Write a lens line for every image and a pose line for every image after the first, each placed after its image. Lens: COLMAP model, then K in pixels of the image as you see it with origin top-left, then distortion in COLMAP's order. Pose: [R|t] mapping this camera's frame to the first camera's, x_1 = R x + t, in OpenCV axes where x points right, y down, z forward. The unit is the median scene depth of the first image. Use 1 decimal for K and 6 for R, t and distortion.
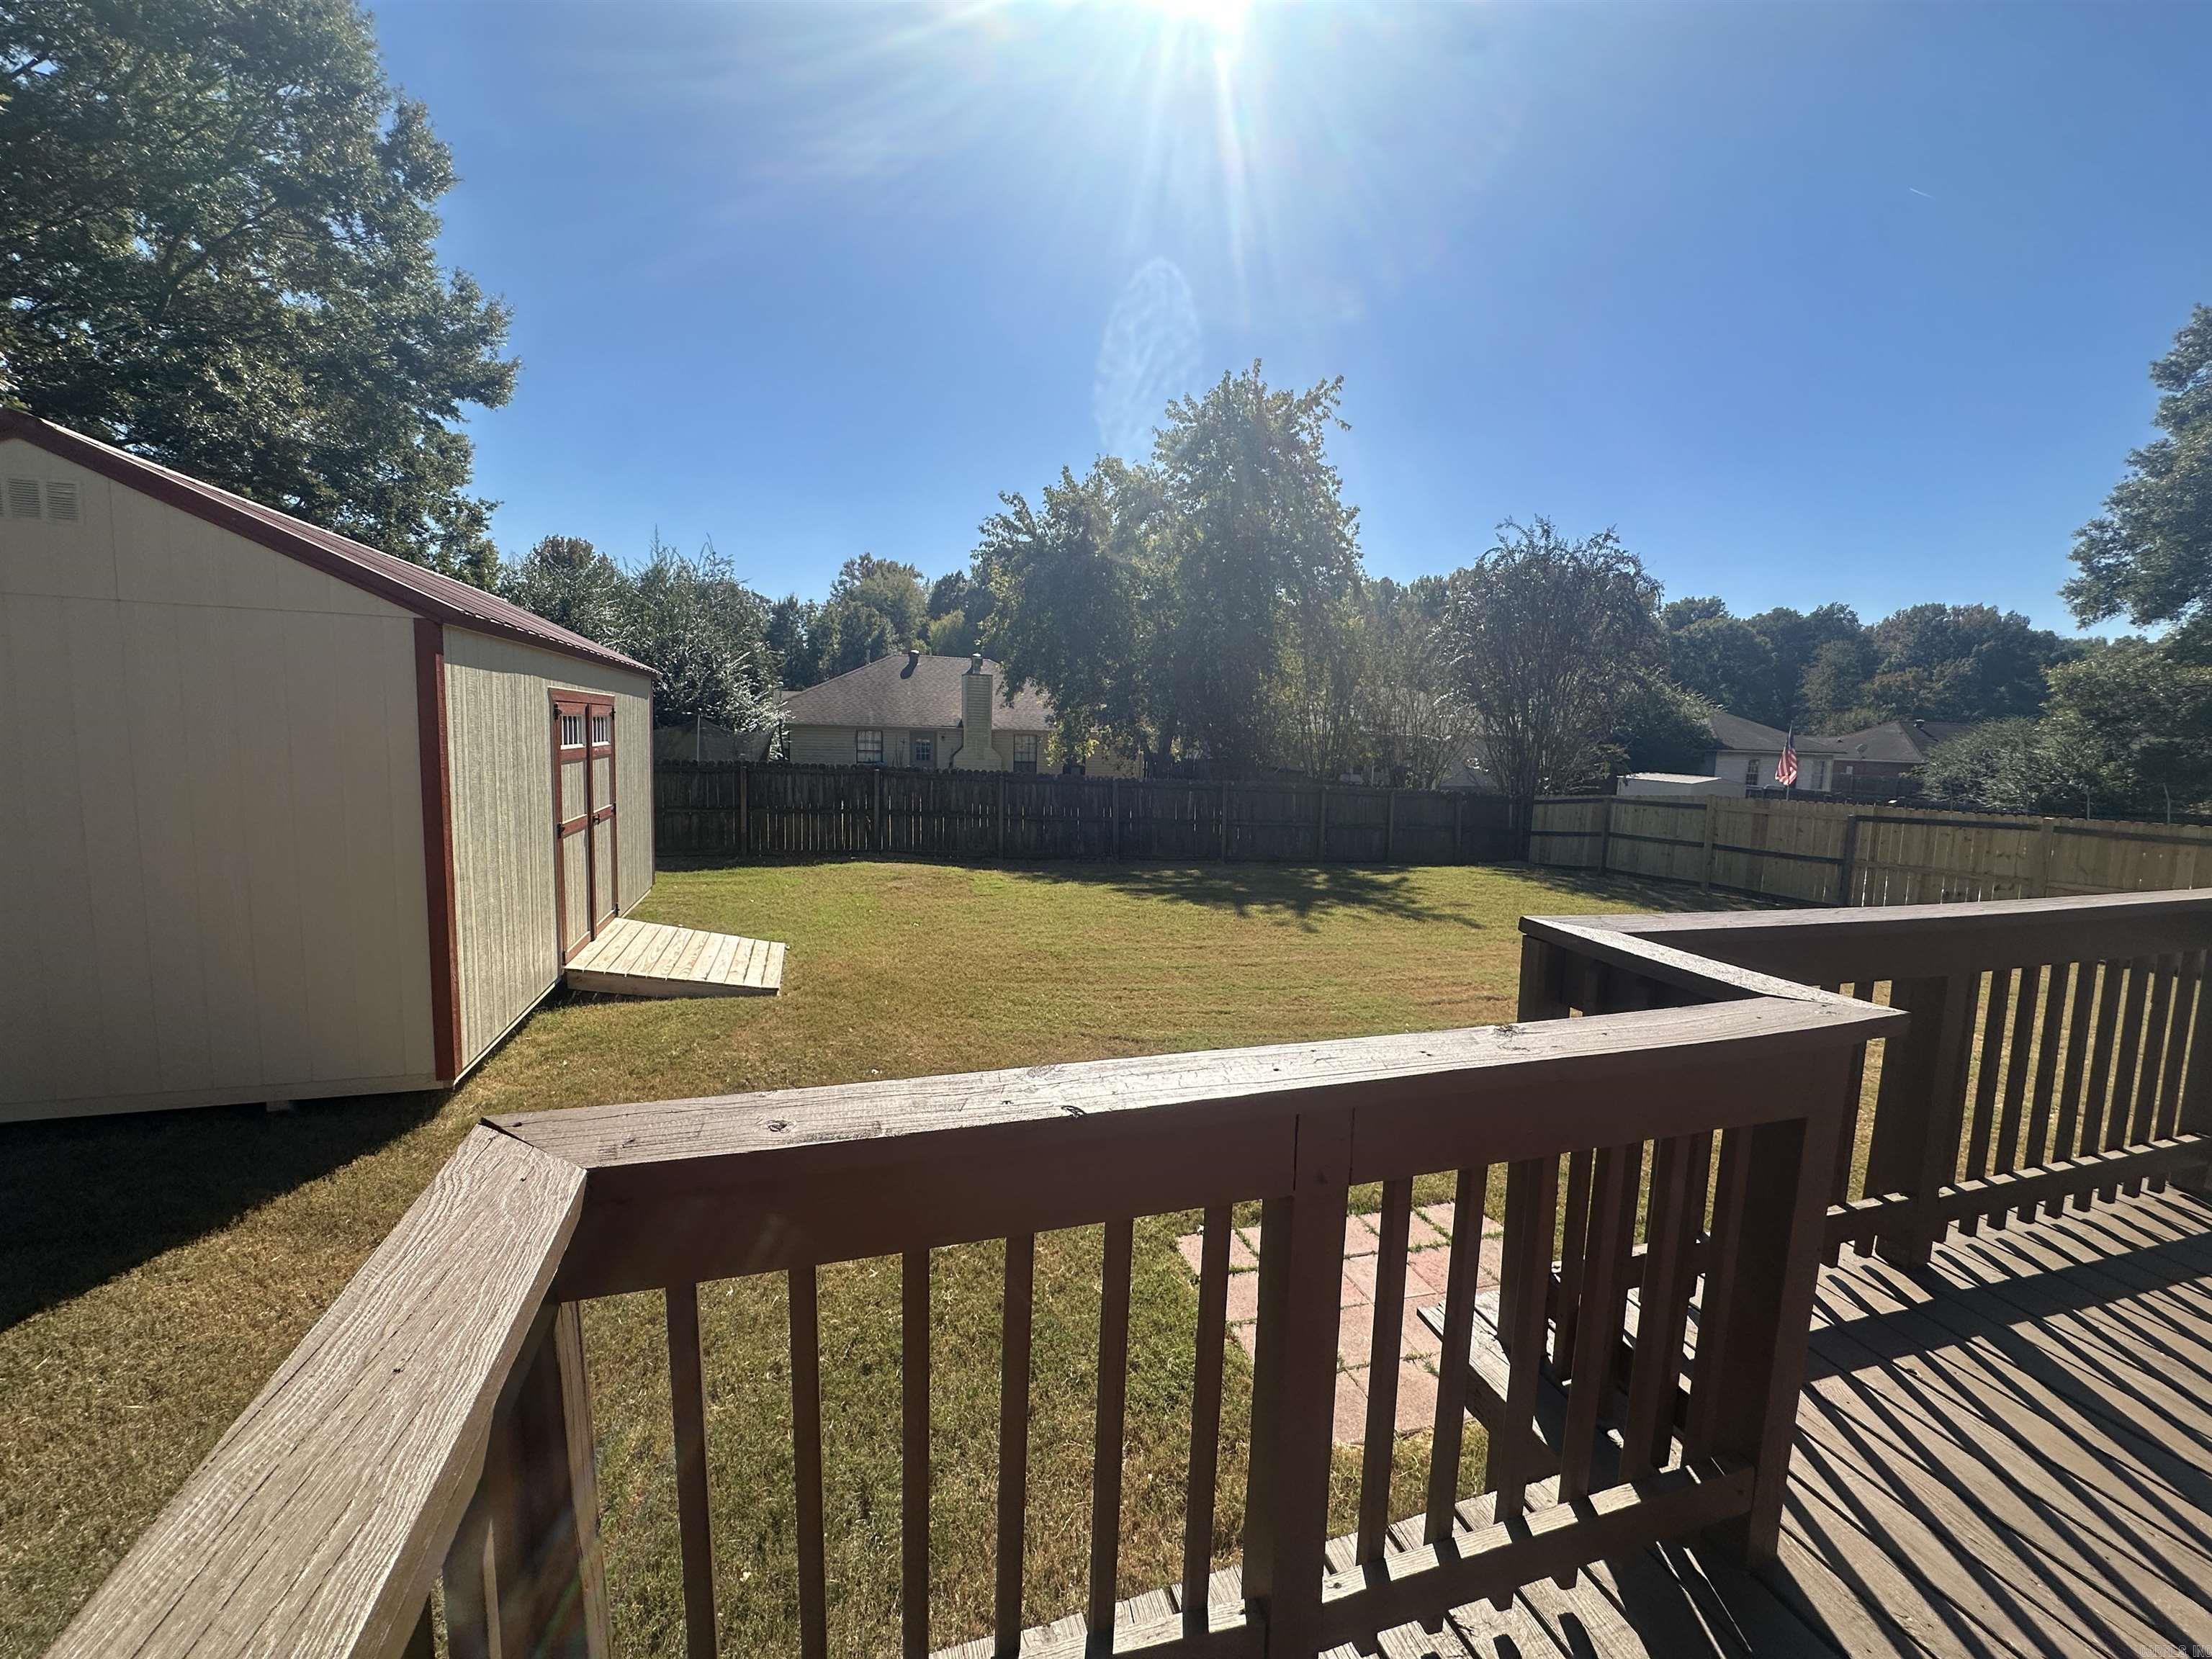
lens RADIAL K [[886.8, 0, 1106.0], [0, 886.8, 829.5], [0, 0, 1]] dist [0.007131, 0.000095]
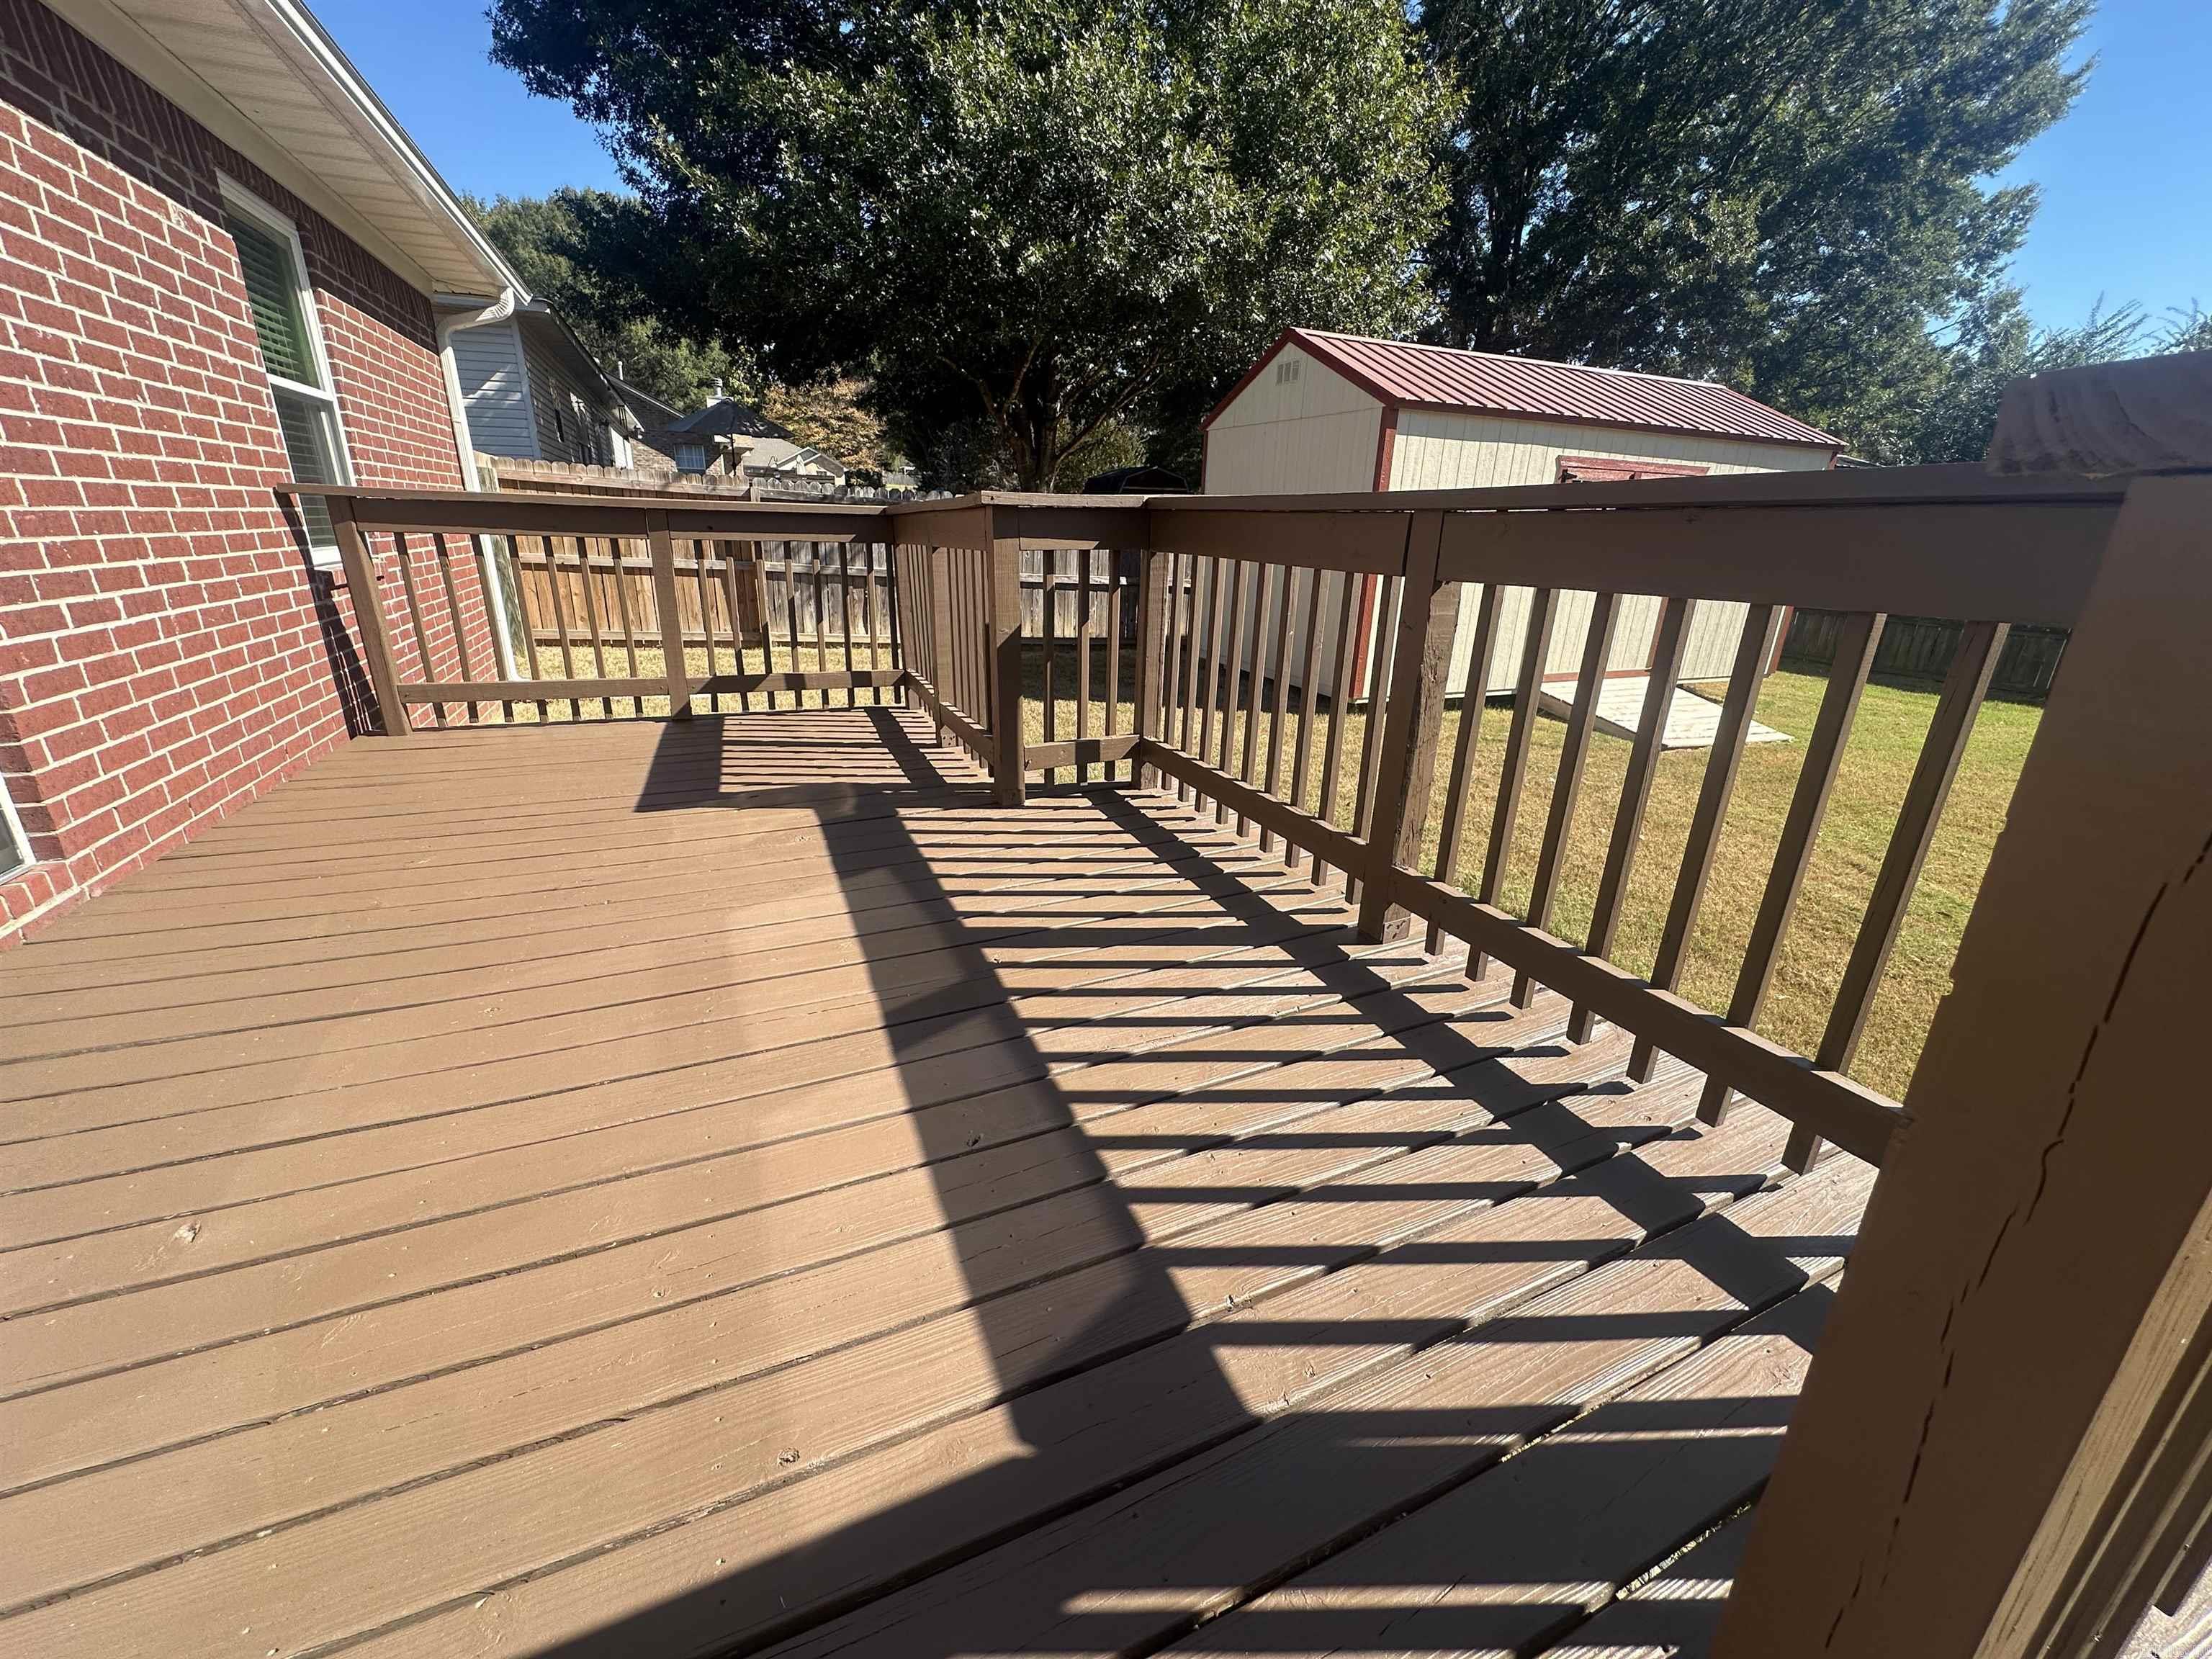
lens RADIAL K [[884.4, 0, 1106.0], [0, 884.4, 829.5], [0, 0, 1]] dist [-0.000384, -0.000007]
pose [[0.102473, 0.304452, -0.947000, 0.226871], [-0.135357, 0.947424, 0.289942, 0.023376], [0.985484, 0.098471, 0.138295, 0.082634]]
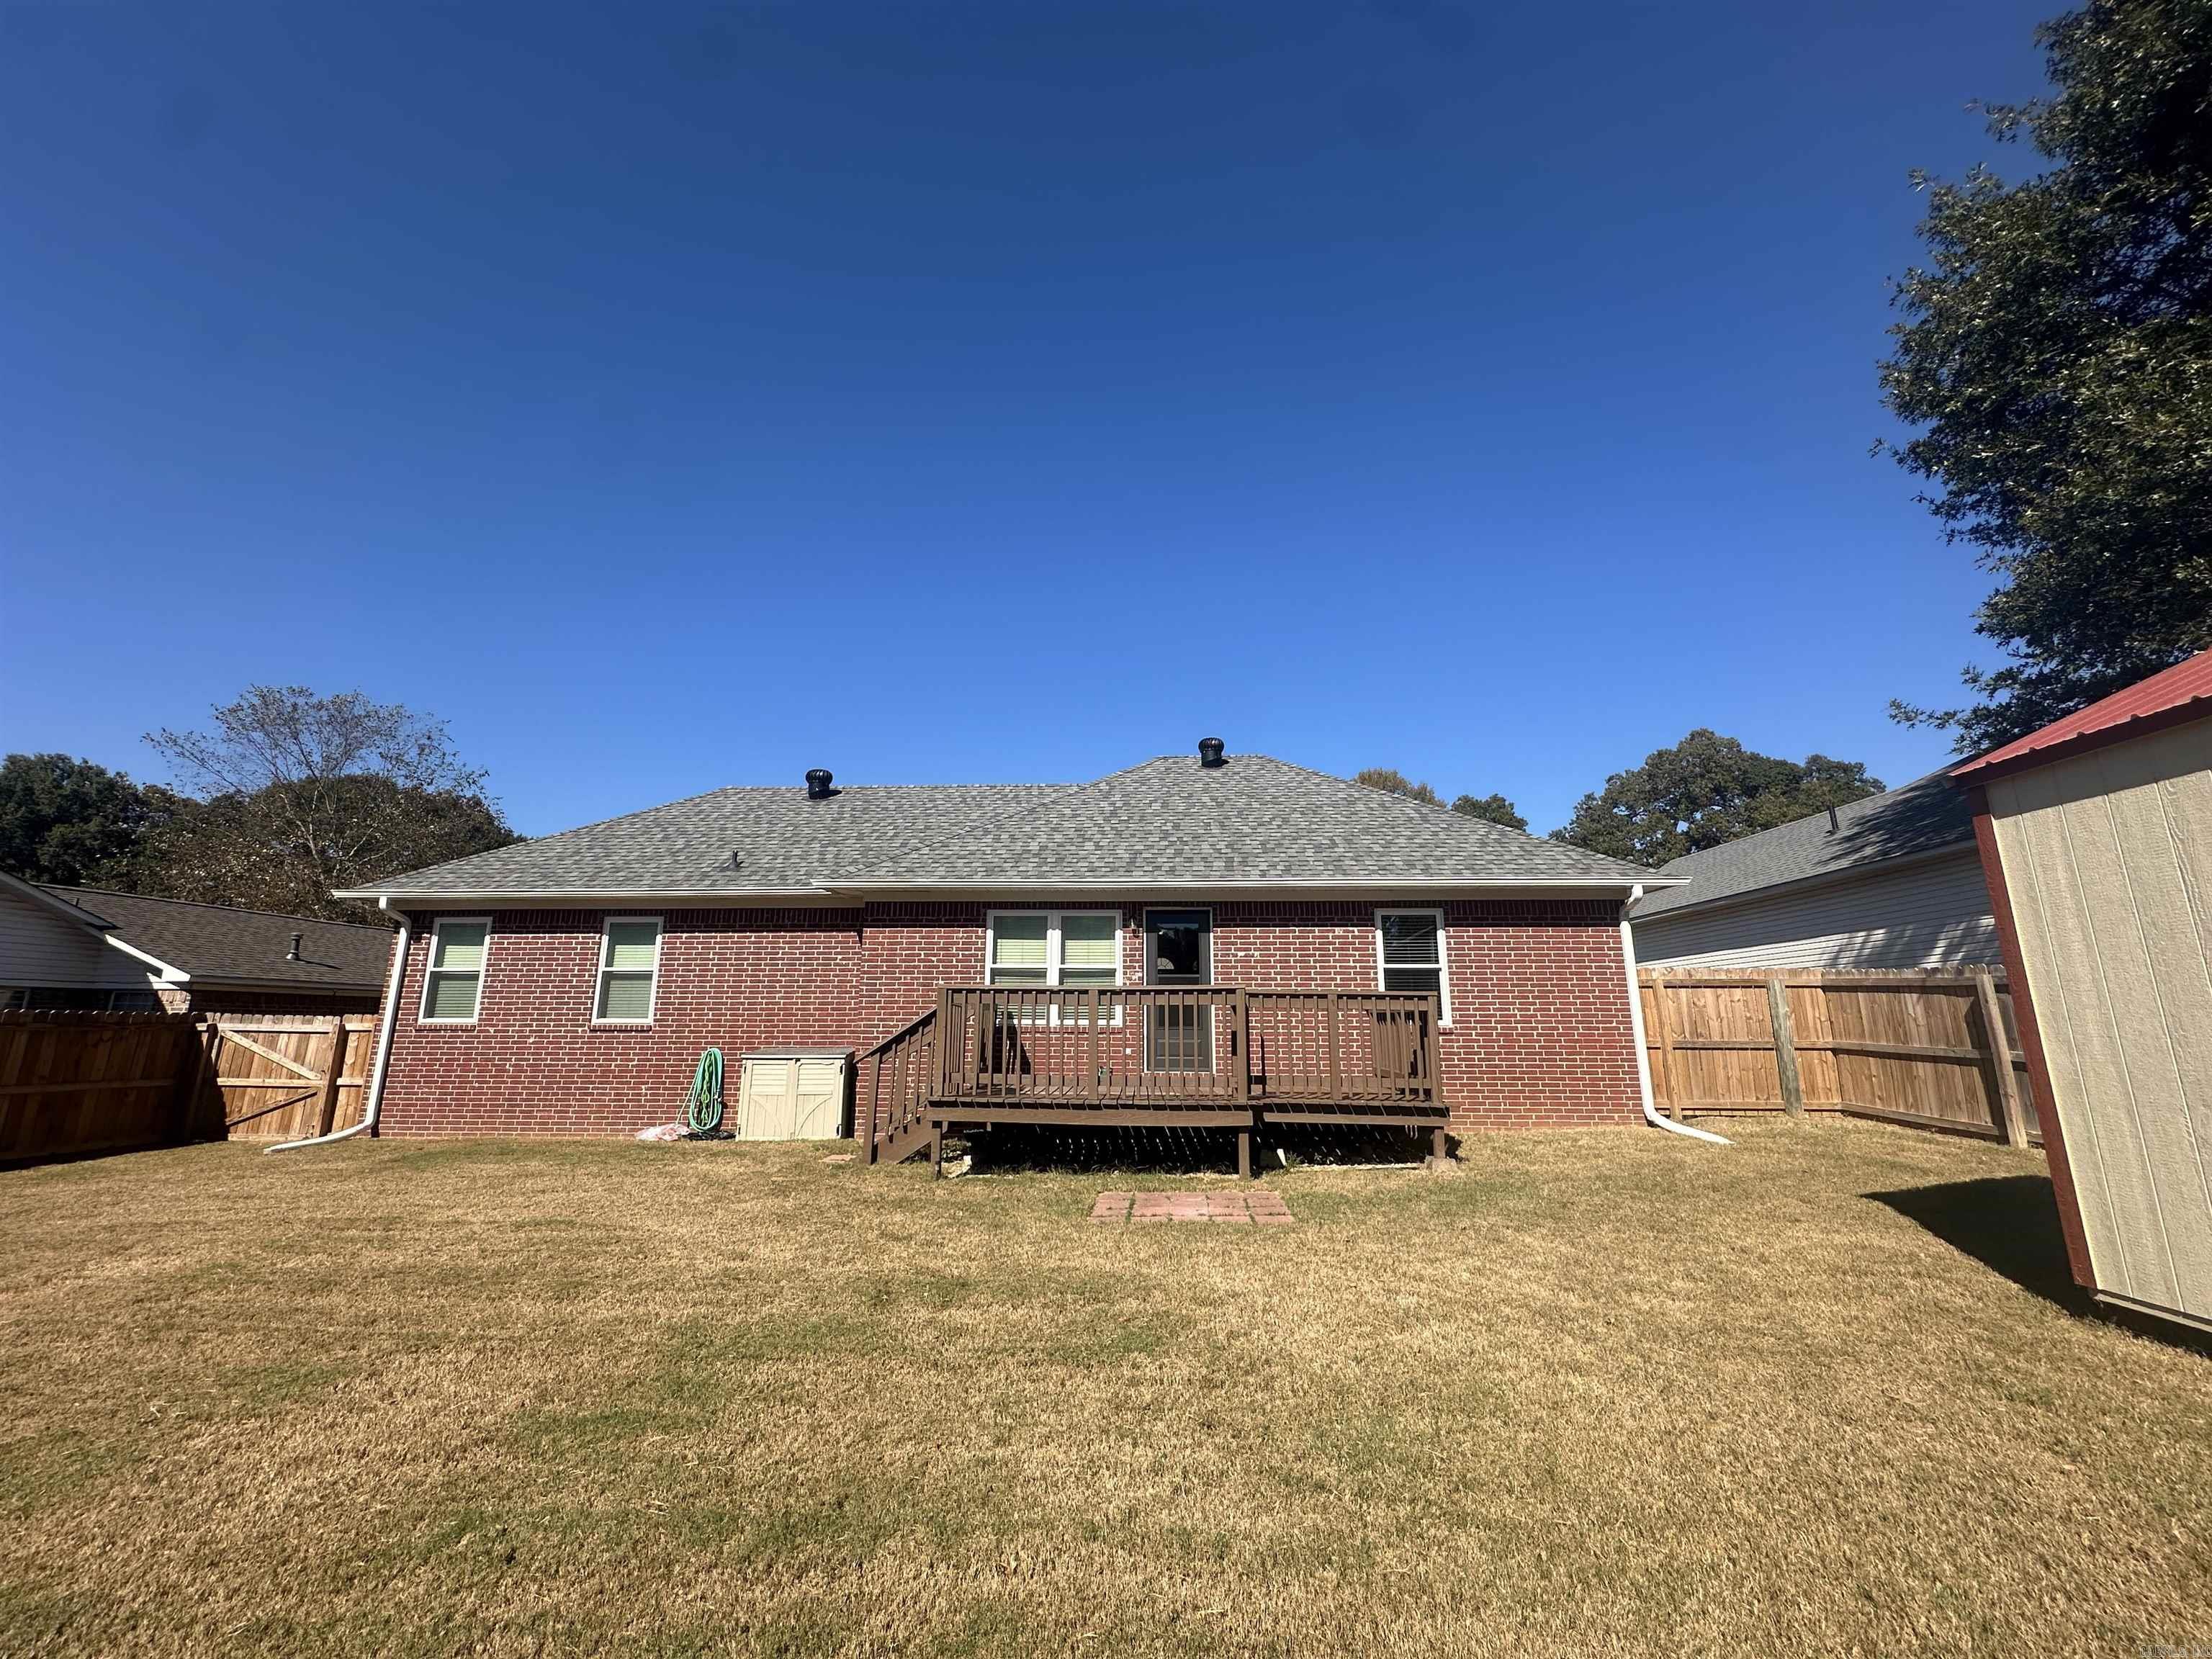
lens RADIAL K [[886.6, 0, 1106.0], [0, 886.6, 829.5], [0, 0, 1]] dist [-0.001495, 0.000178]
pose [[-0.935024, 0.046792, 0.351485, -0.040592], [0.011431, 0.994717, -0.102016, -0.021790], [-0.354401, -0.091370, -0.930619, 0.556025]]
